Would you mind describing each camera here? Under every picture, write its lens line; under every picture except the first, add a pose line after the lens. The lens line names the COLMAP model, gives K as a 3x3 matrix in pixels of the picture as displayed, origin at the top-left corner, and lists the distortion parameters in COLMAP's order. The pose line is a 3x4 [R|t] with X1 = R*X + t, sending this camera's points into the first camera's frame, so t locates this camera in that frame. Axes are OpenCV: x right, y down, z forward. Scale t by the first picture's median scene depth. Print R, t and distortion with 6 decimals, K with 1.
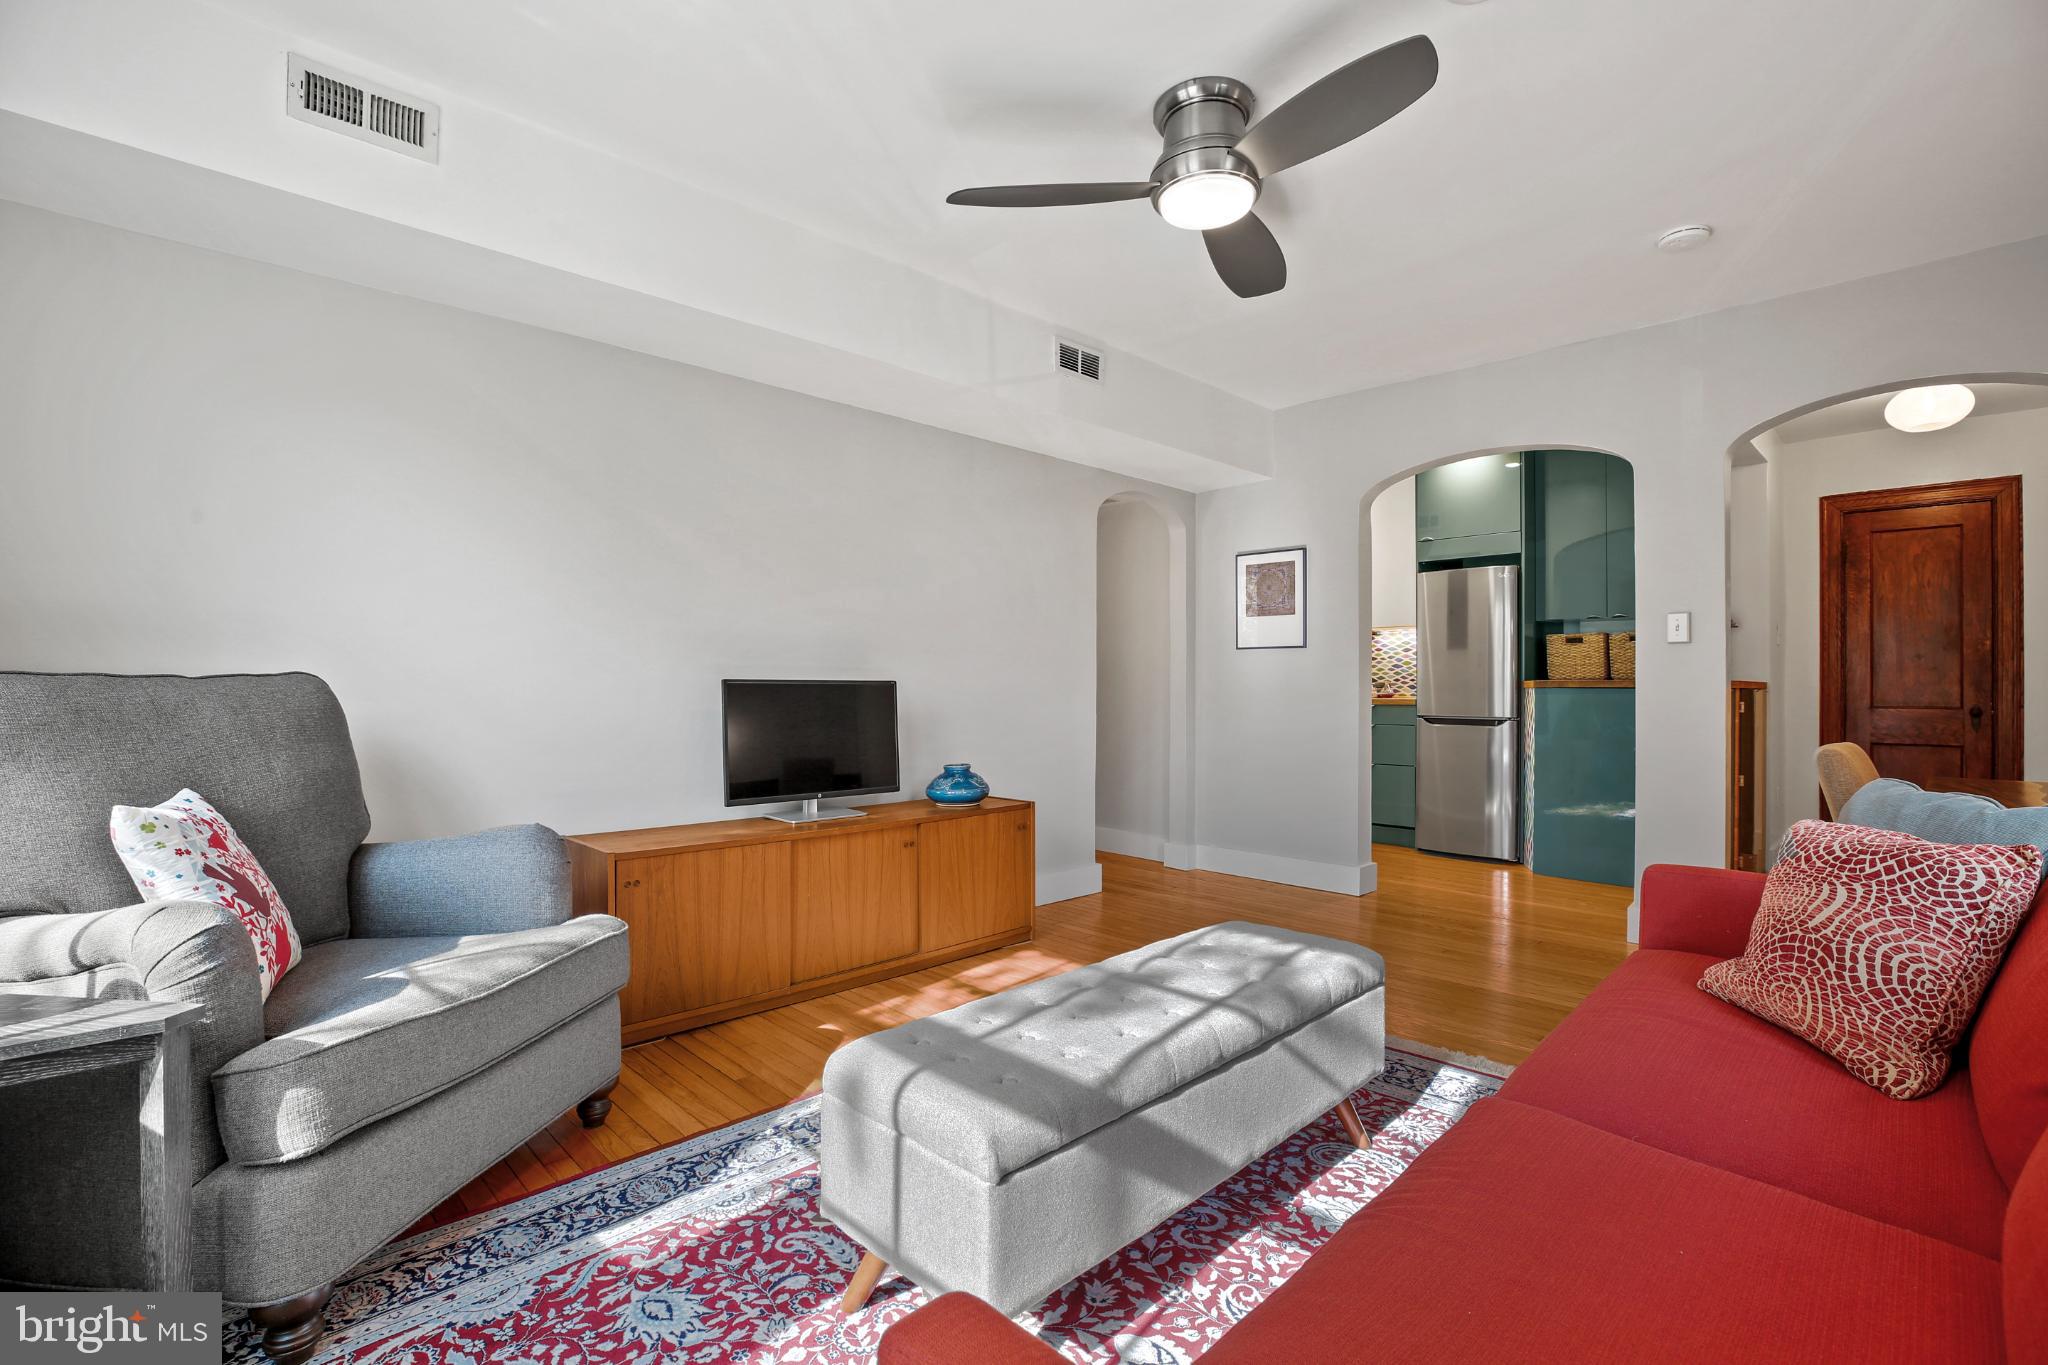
lens RADIAL K [[936.0, 0, 1016.4], [0, 936.0, 683.7], [0, 0, 1]] dist [-0.040121, 0.010249]
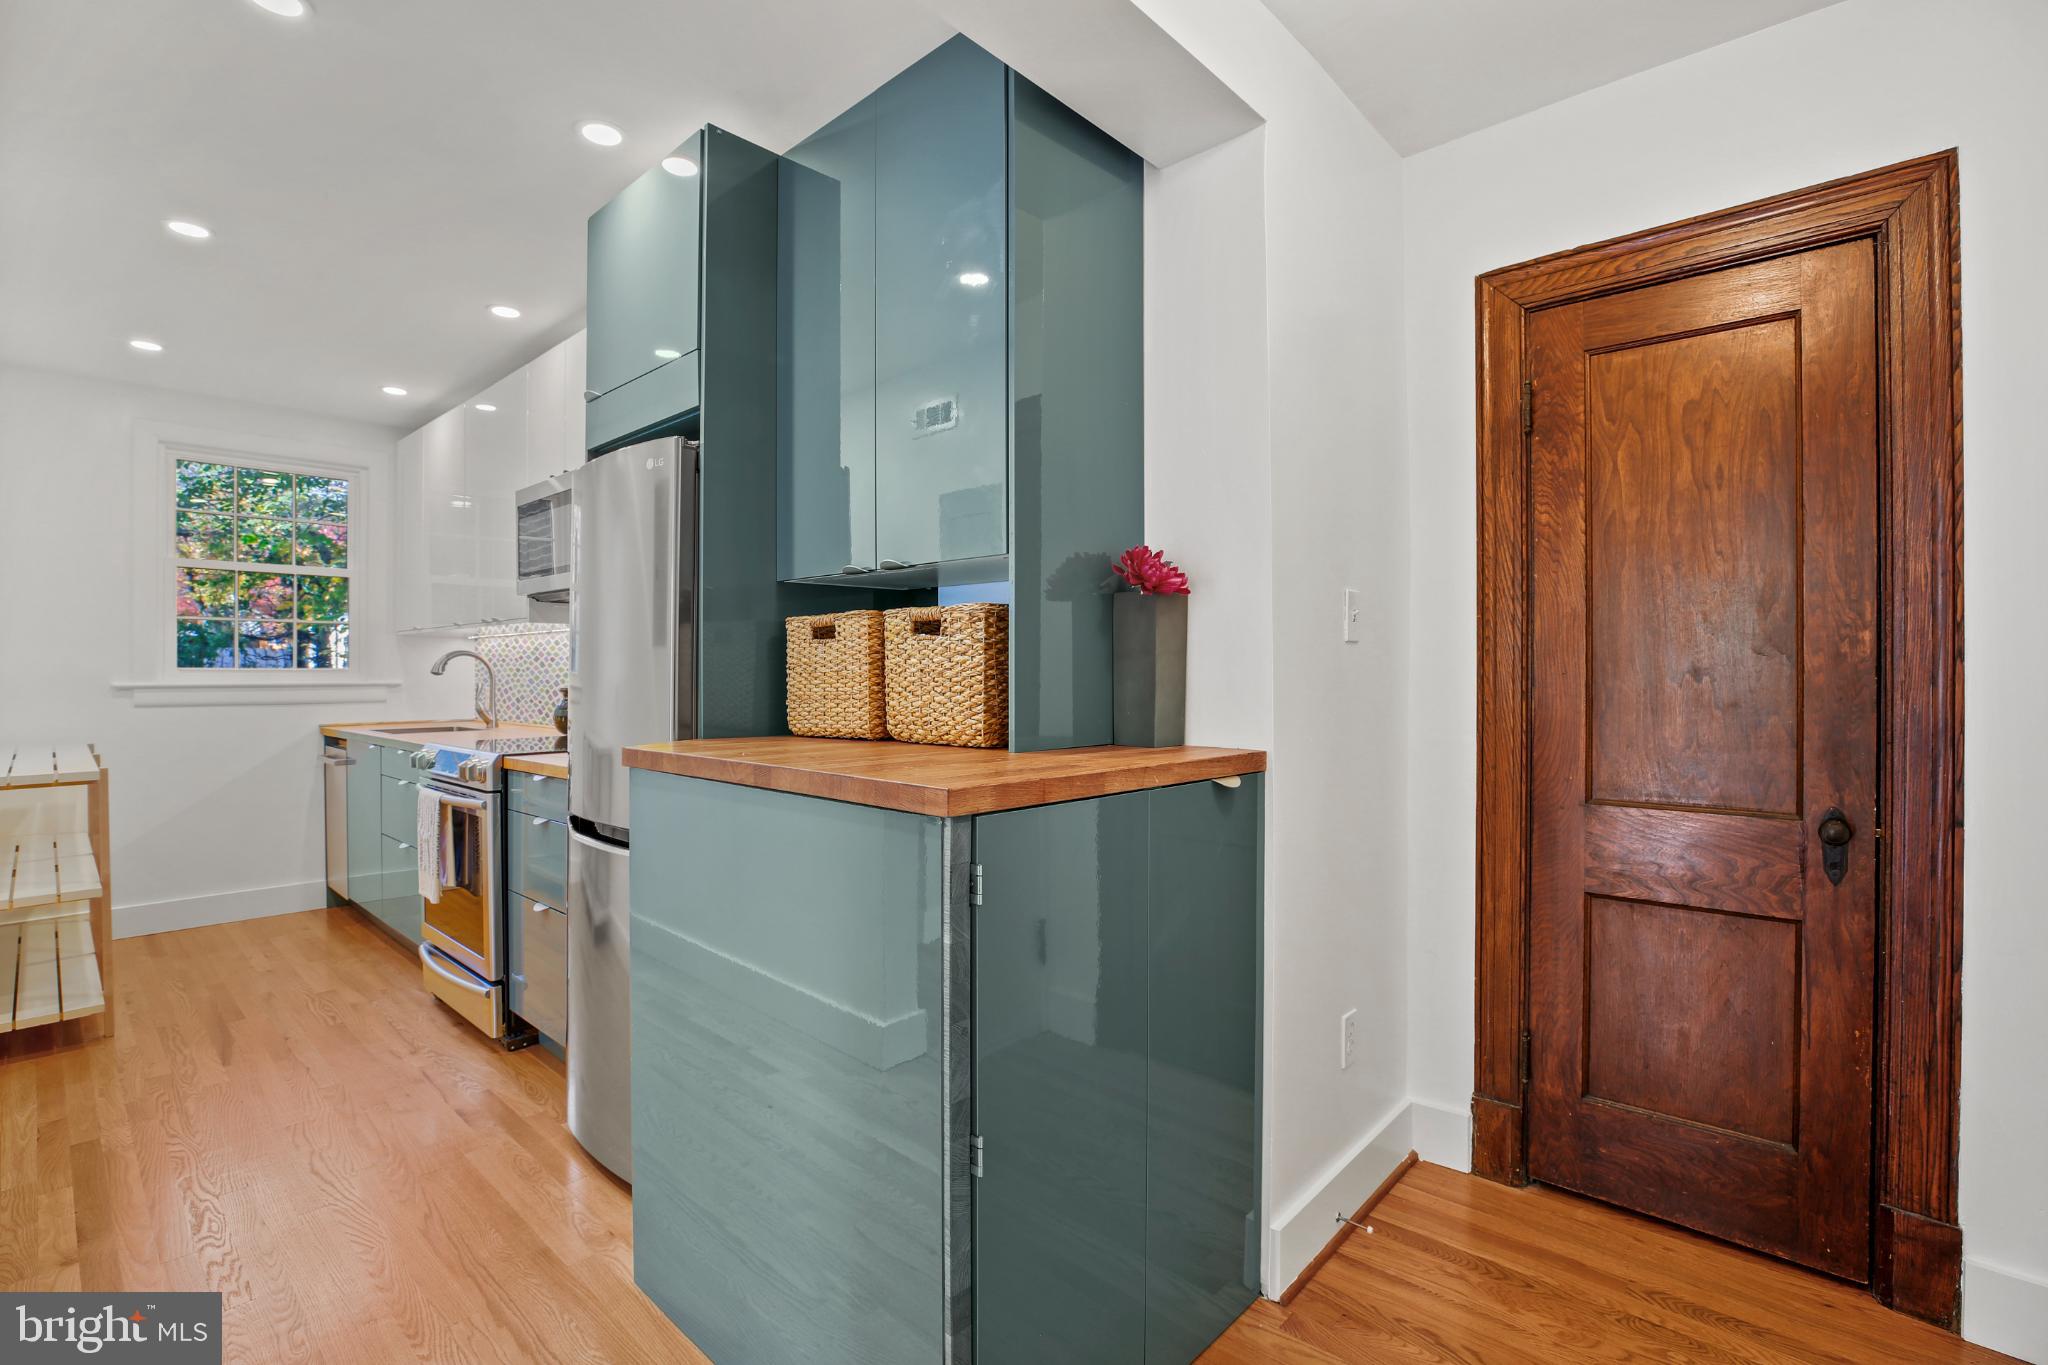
lens RADIAL K [[936.0, 0, 1025.6], [0, 936.0, 676.7], [0, 0, 1]] dist [-0.040121, 0.010249]
pose [[0.997898, -0.005634, 0.064552, 0.709027], [0.005187, 0.999961, 0.007081, -0.033382], [-0.064589, -0.006732, 0.997889, 0.654098]]
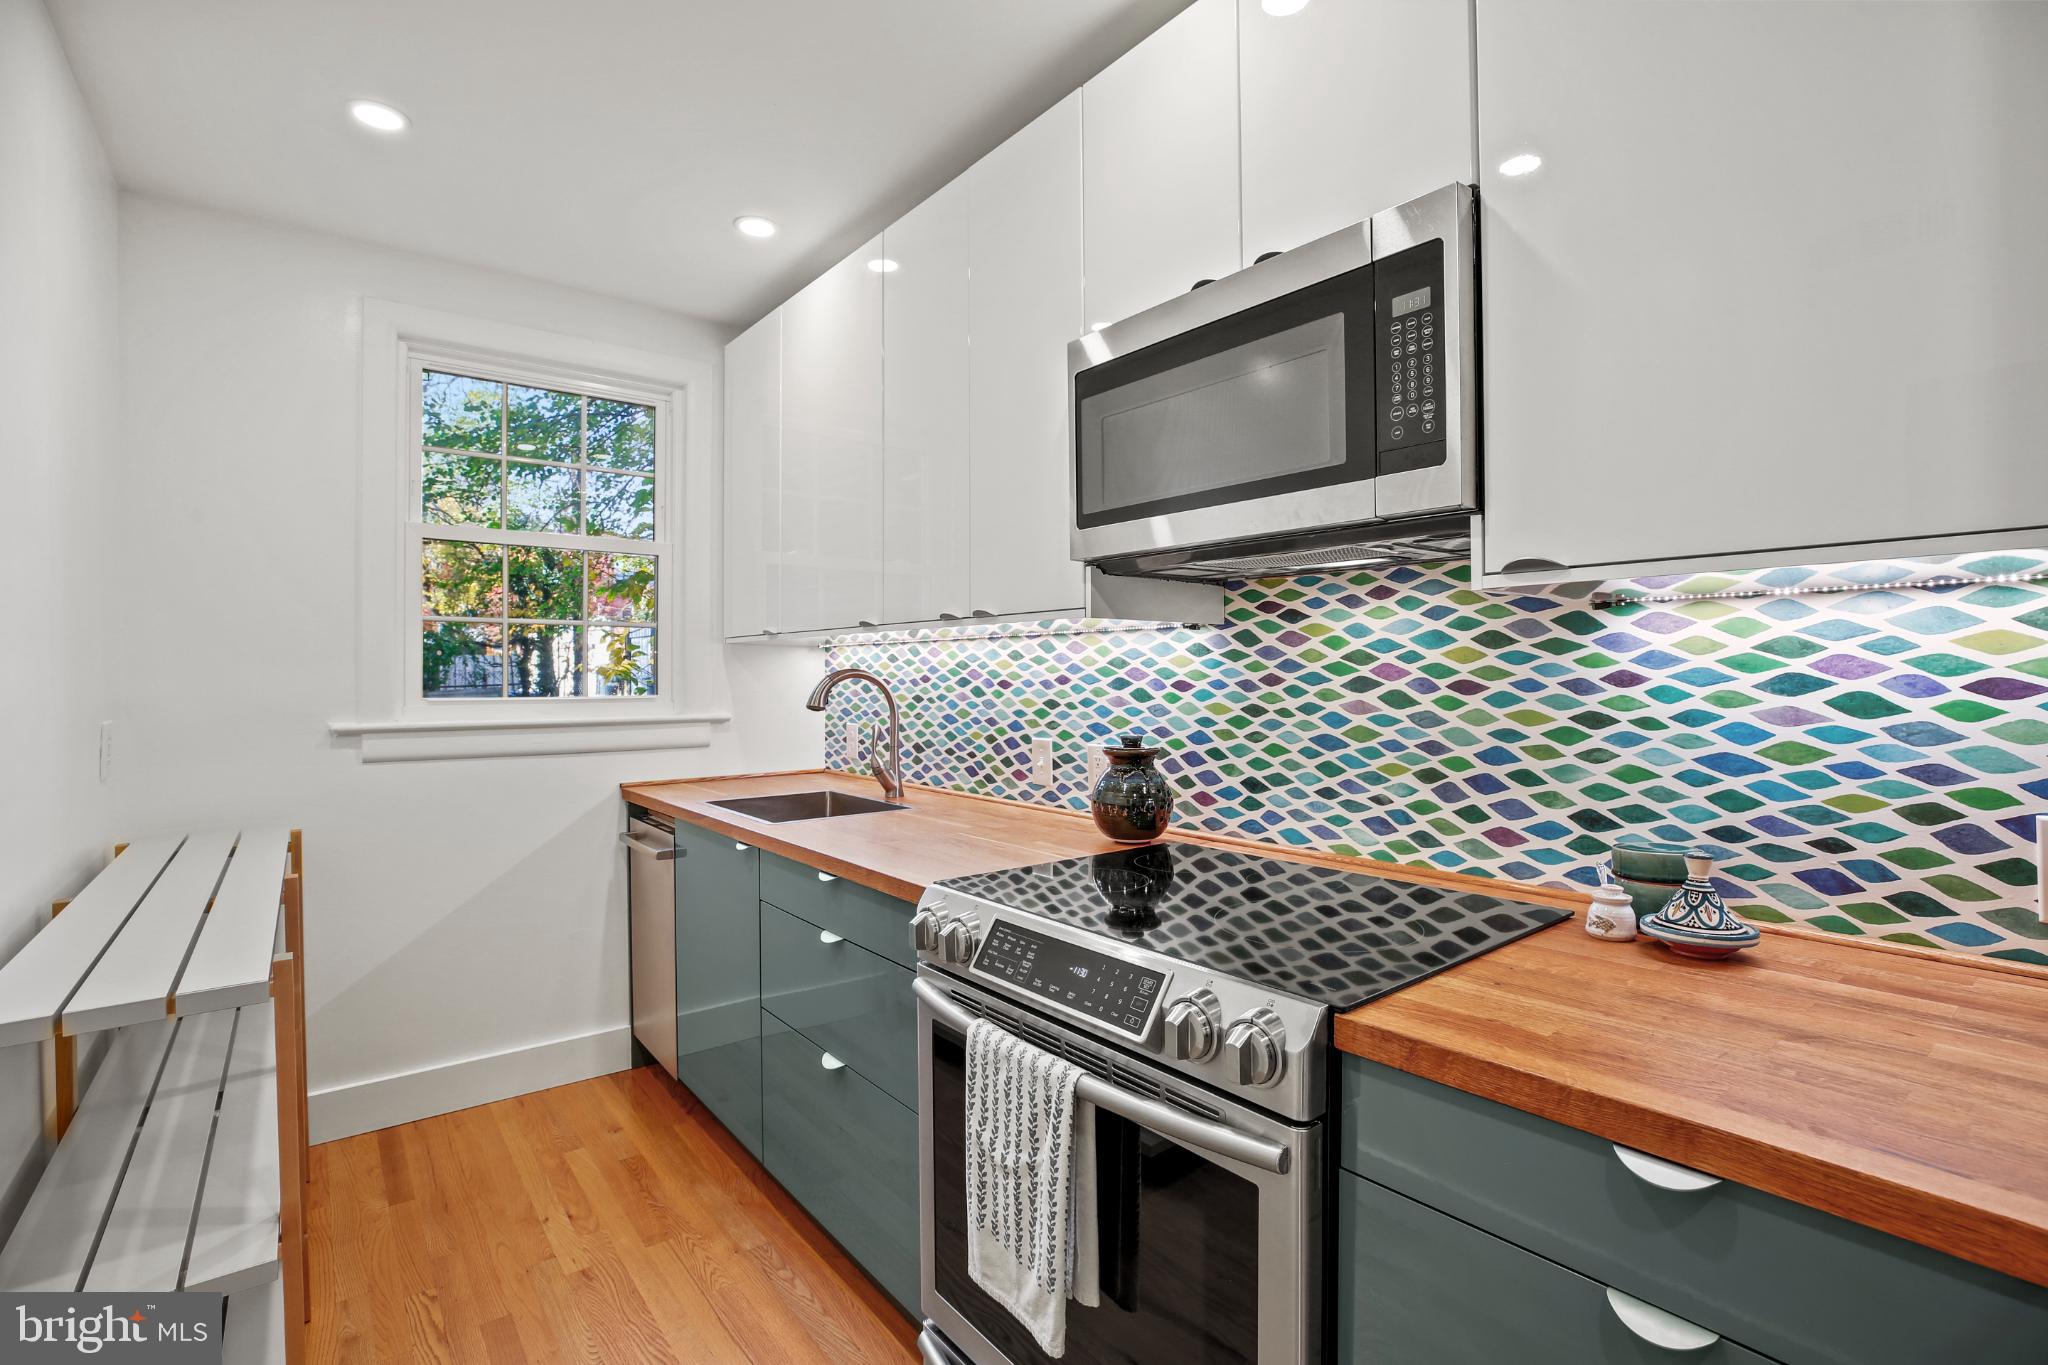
lens RADIAL K [[936.0, 0, 1029.5], [0, 936.0, 677.0], [0, 0, 1]] dist [-0.040121, 0.010249]
pose [[0.995380, -0.006566, -0.095788, 0.372967], [0.007009, 0.999966, 0.004288, -0.052502], [0.095757, -0.004940, 0.995392, 1.057436]]
